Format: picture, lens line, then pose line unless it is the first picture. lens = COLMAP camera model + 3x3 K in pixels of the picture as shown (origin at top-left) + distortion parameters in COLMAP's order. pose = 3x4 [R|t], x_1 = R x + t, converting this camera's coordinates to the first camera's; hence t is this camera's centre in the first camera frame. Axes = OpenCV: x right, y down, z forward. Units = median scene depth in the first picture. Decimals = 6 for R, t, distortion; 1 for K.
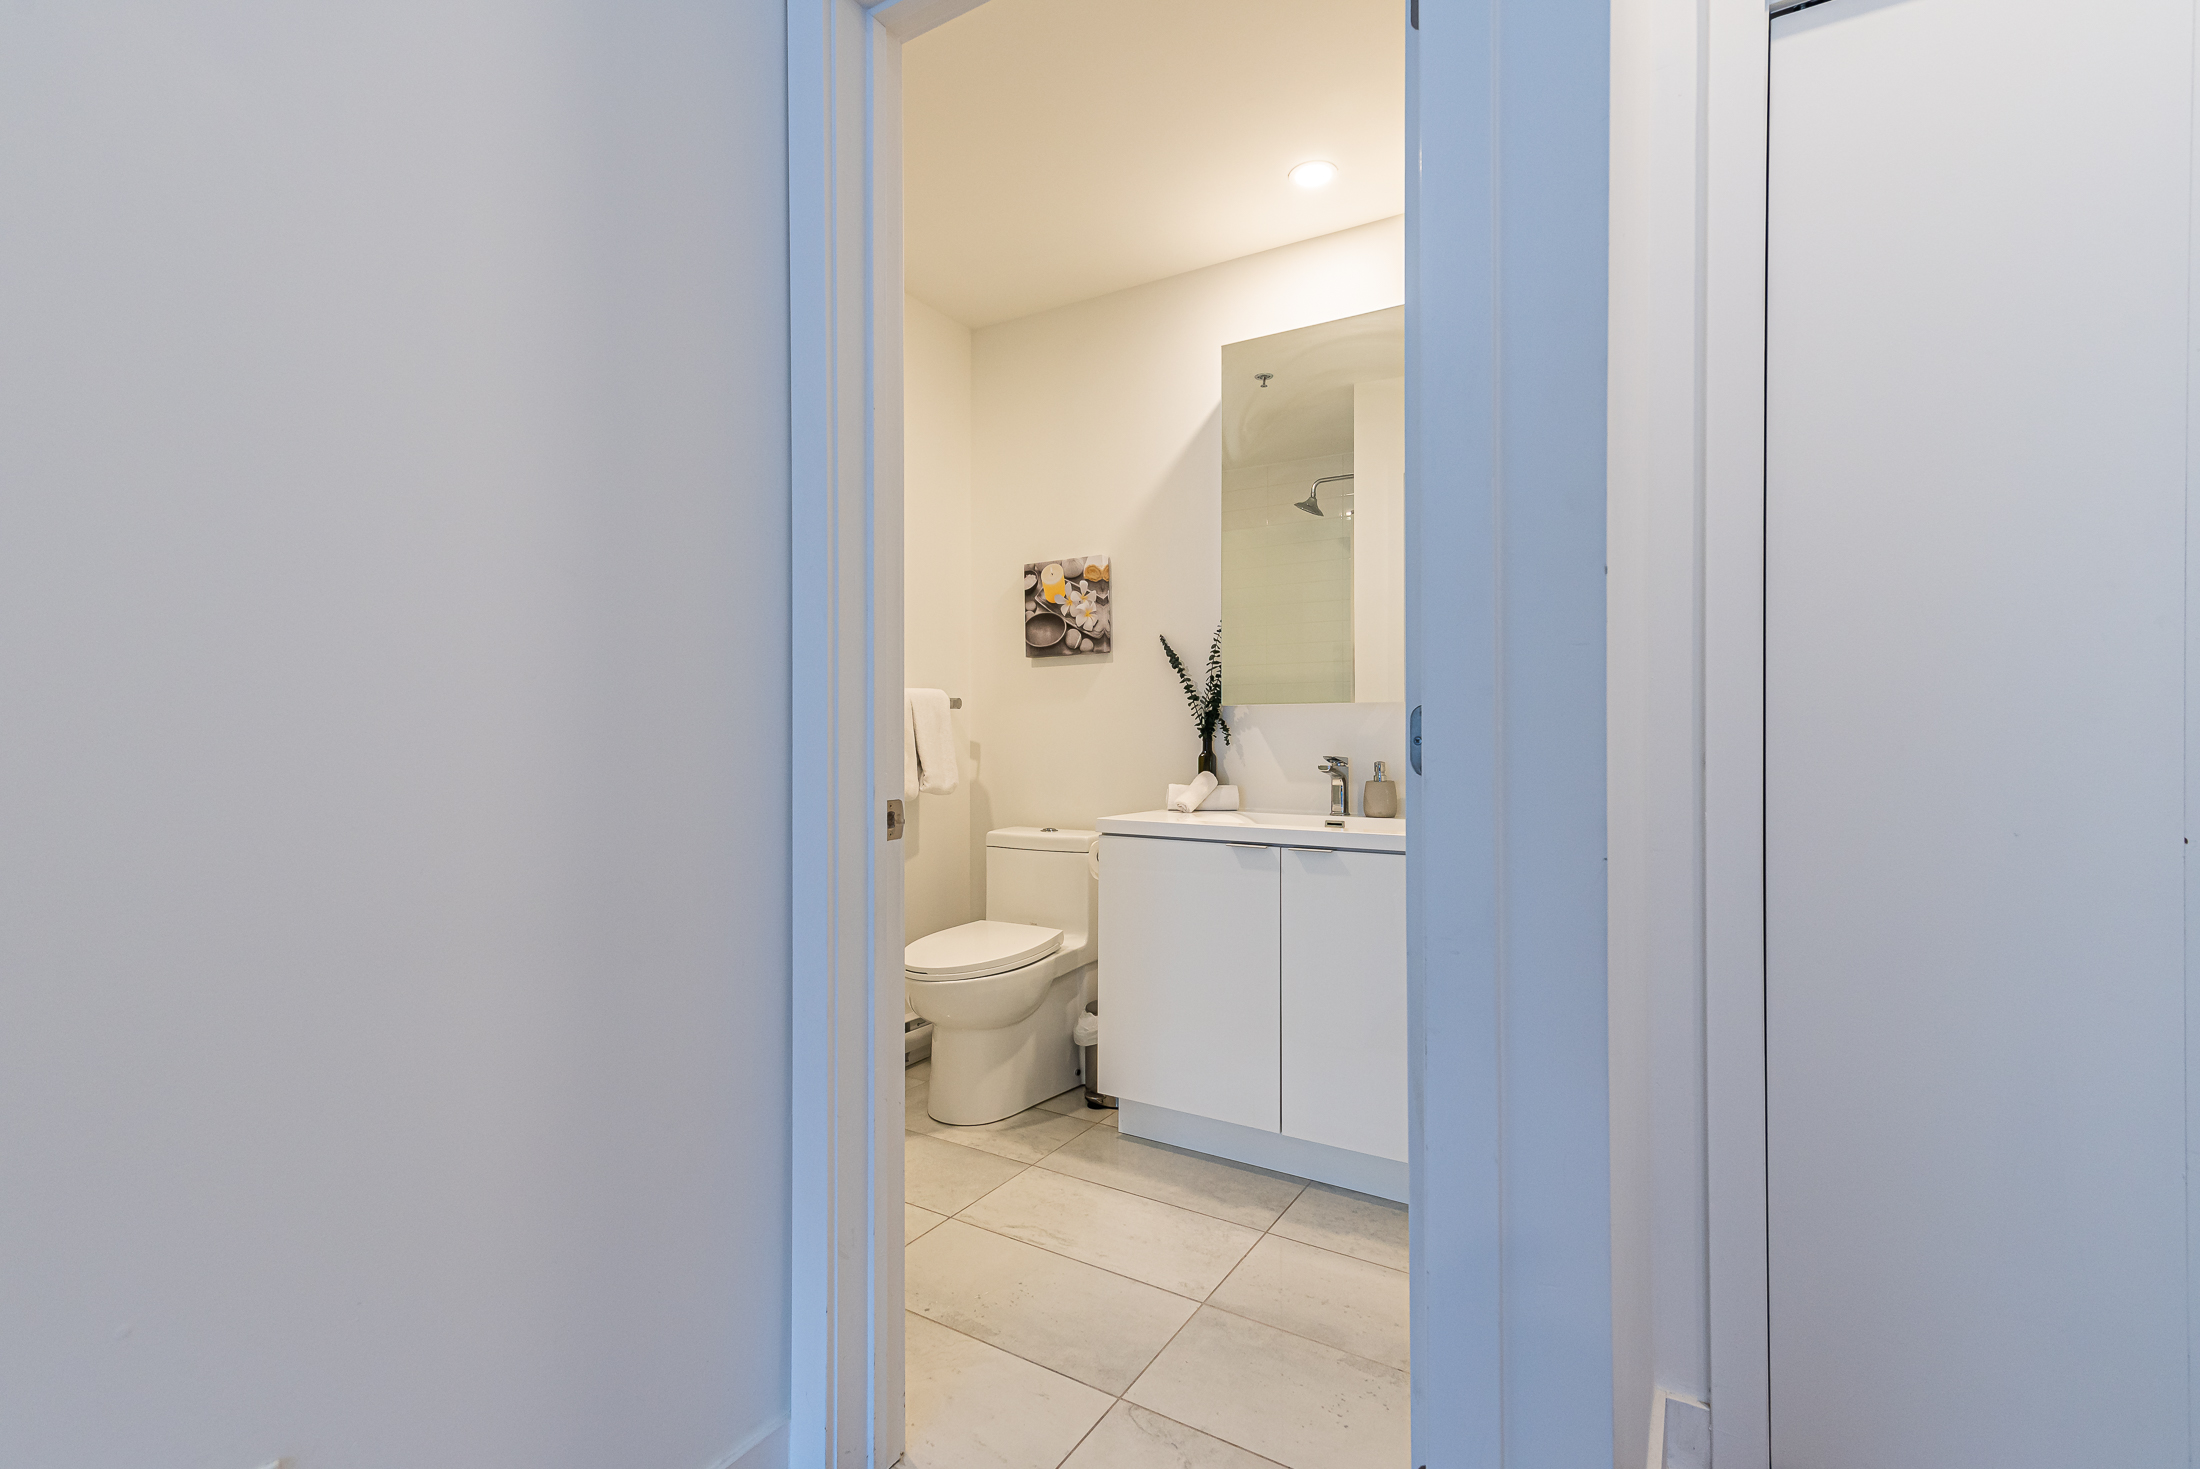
lens RADIAL K [[998.7, 0, 1100.0], [0, 998.7, 734.5], [0, 0, 1]] dist [0.014566, -0.000102]
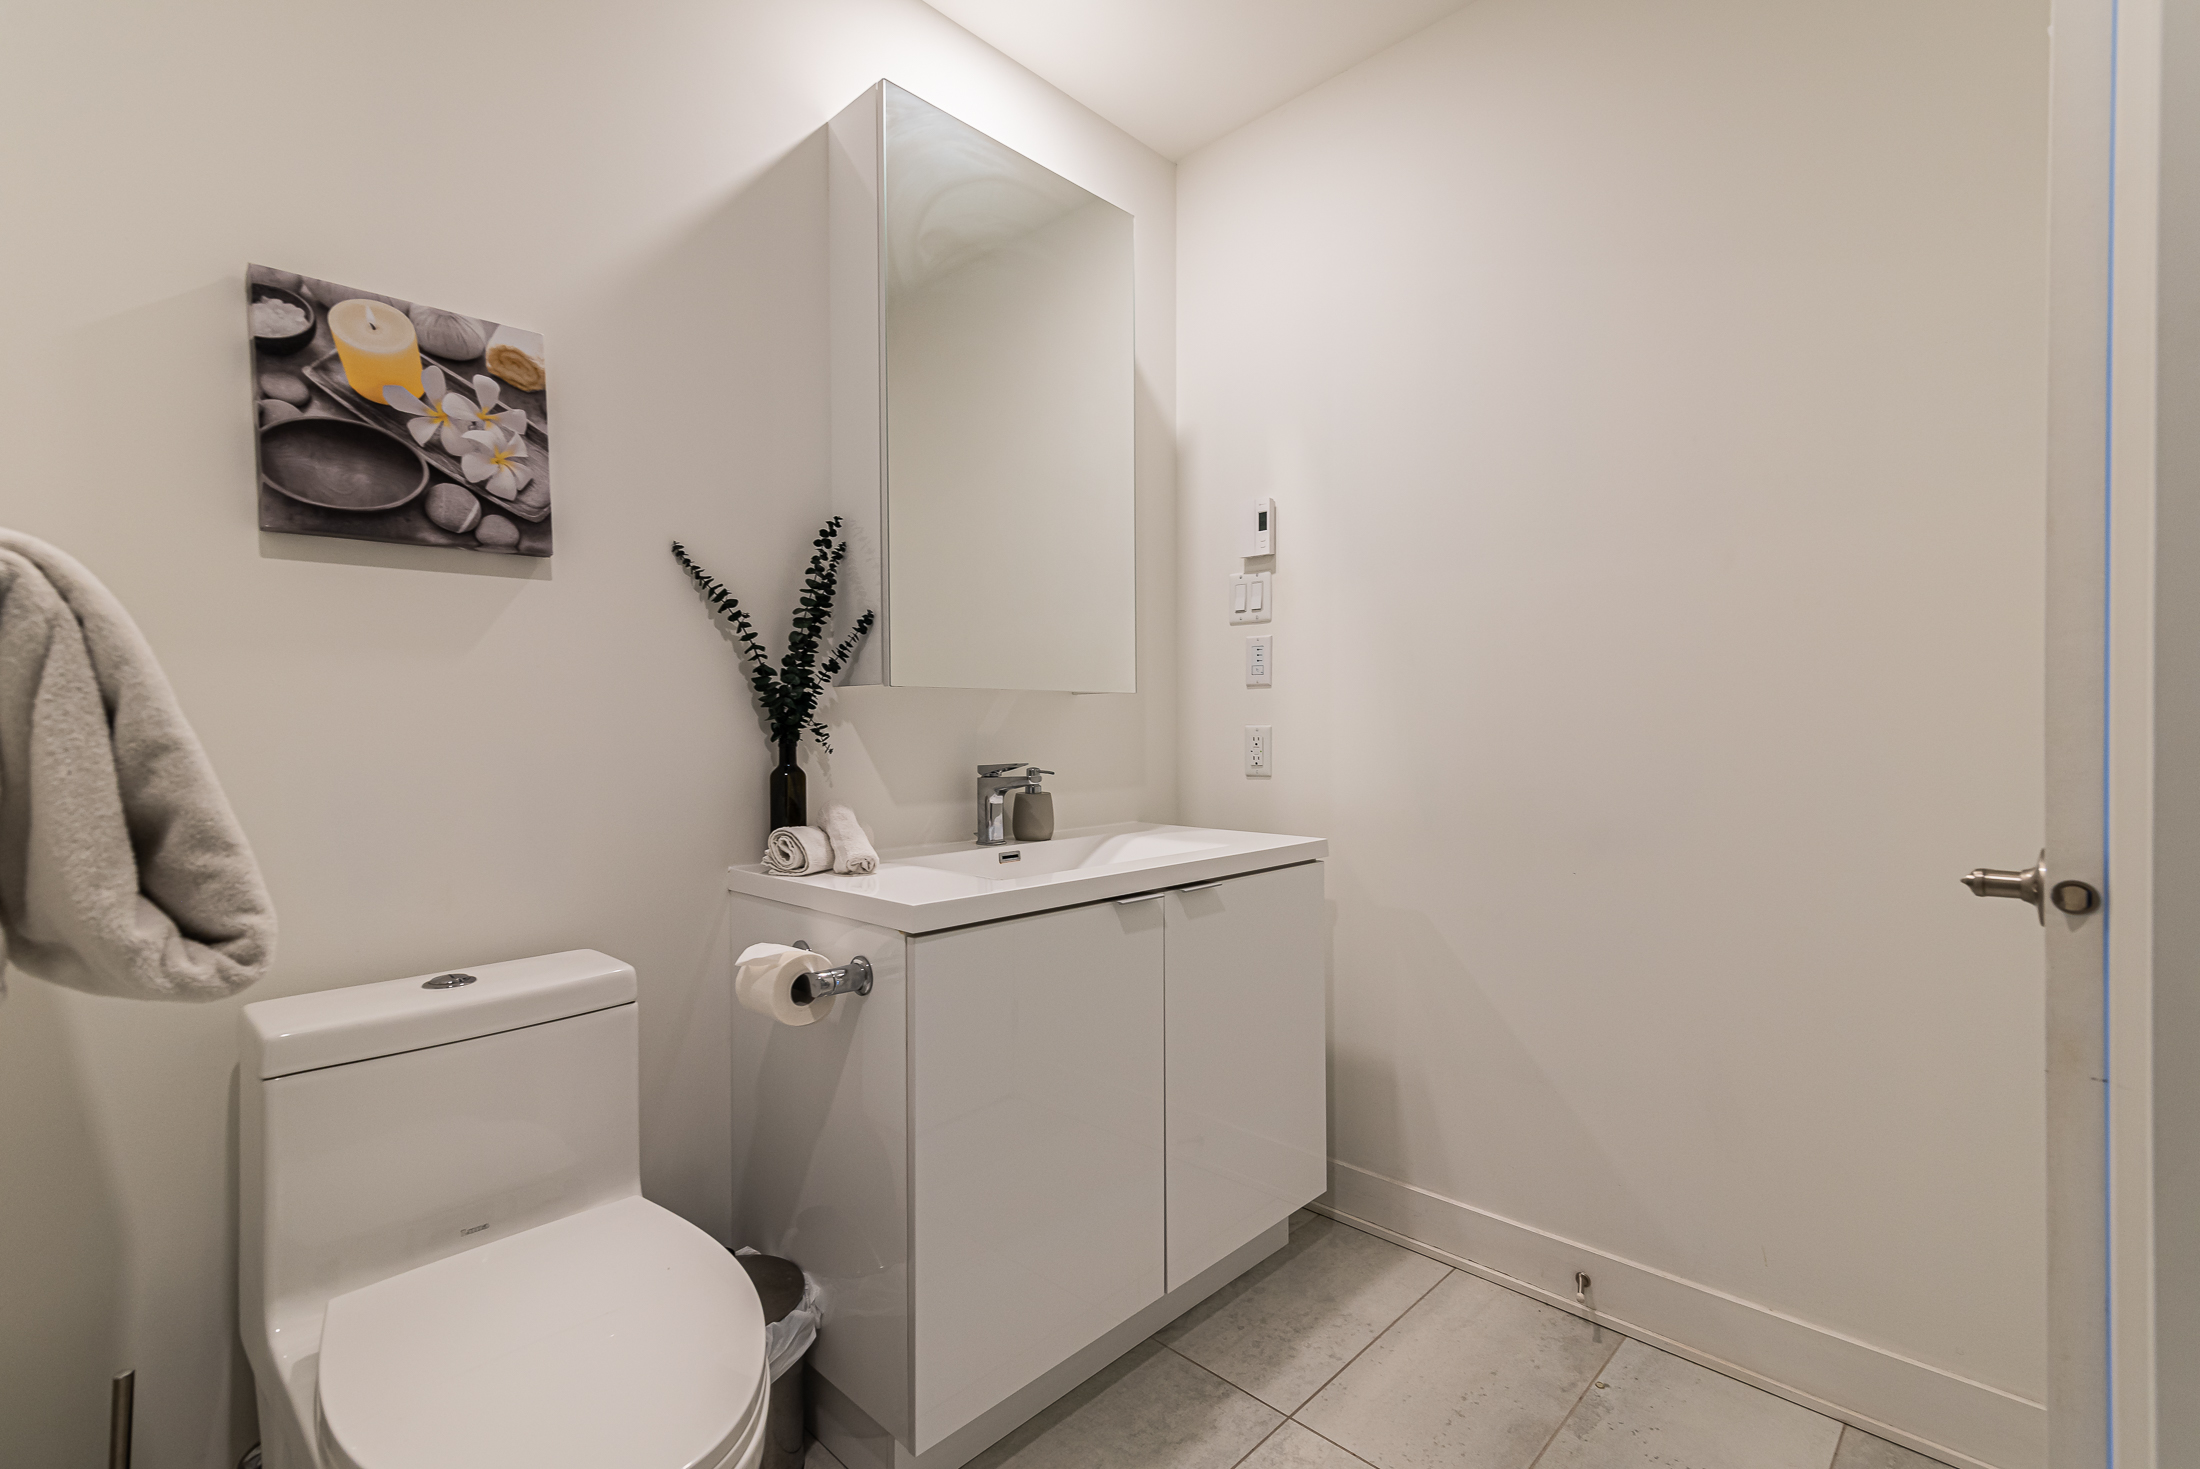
lens RADIAL K [[998.7, 0, 1100.0], [0, 998.7, 734.5], [0, 0, 1]] dist [0.014566, -0.000102]
pose [[0.203410, -0.011694, 0.979024, -0.382016], [0.005318, 0.999927, 0.010839, -0.005452], [-0.979079, 0.003001, 0.203458, 0.657190]]
